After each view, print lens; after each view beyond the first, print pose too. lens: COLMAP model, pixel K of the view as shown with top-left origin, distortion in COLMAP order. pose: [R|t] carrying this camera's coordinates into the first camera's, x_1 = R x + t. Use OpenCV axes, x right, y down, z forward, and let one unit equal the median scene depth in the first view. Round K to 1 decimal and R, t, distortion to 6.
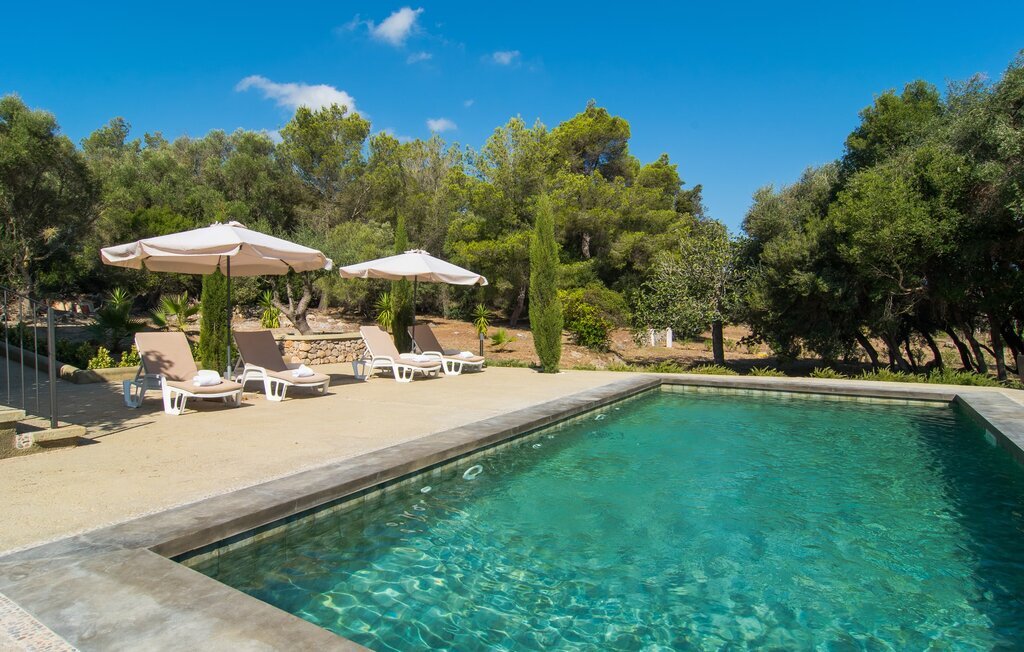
lens RADIAL K [[542.6, 0, 512.0], [0, 542.6, 326.0], [0, 0, 1]] dist [0.000385, 0.000957]
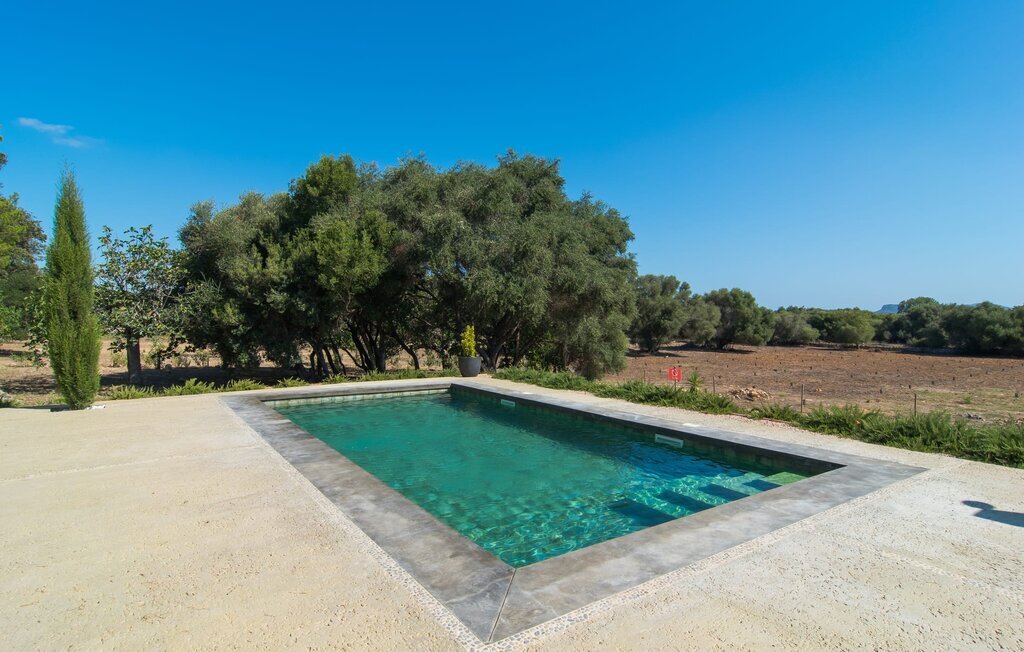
lens RADIAL K [[542.6, 0, 512.0], [0, 542.6, 326.0], [0, 0, 1]] dist [0.000385, 0.000957]
pose [[0.393728, 0.002514, 0.919224, -0.300516], [0.005647, 0.999971, -0.005153, -0.018293], [-0.919210, 0.007220, 0.393702, 0.093338]]
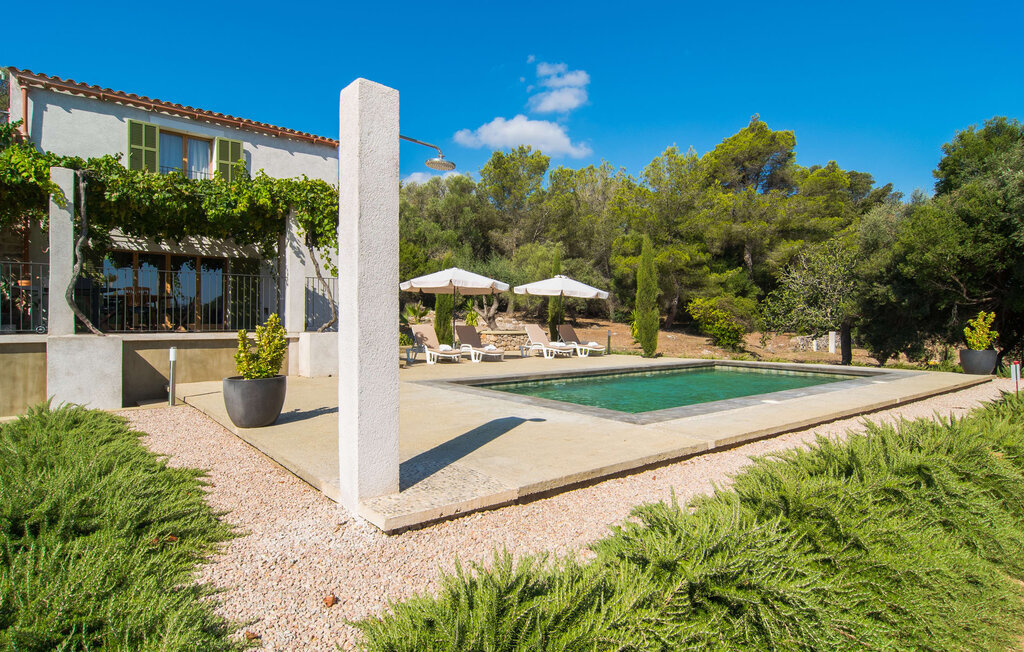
lens RADIAL K [[542.6, 0, 512.0], [0, 542.6, 326.0], [0, 0, 1]] dist [0.000385, 0.000957]
pose [[0.943263, 0.014683, -0.331721, 0.154765], [-0.017309, 0.999838, -0.004963, 0.010511], [0.331595, 0.010423, 0.943364, -0.376342]]
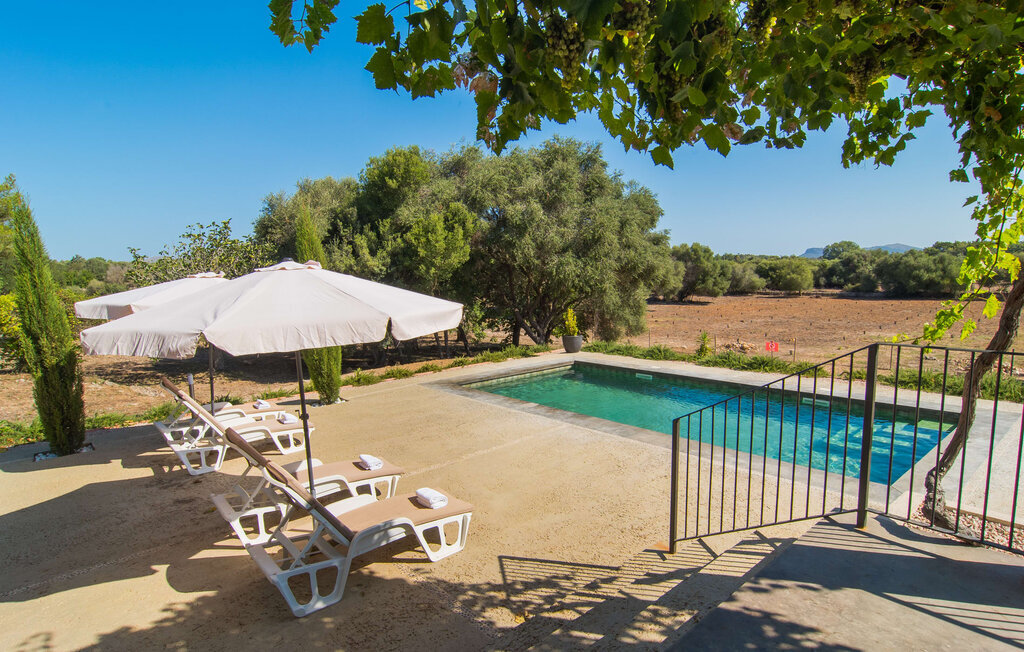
lens RADIAL K [[538.3, 0, 512.4], [0, 538.3, 354.5], [0, 0, 1]] dist [0.000536, -0.000326]
pose [[0.295442, -0.139324, 0.945147, -0.532061], [0.043206, 0.990245, 0.132466, -0.080184], [-0.954383, 0.001700, 0.298580, 0.312683]]
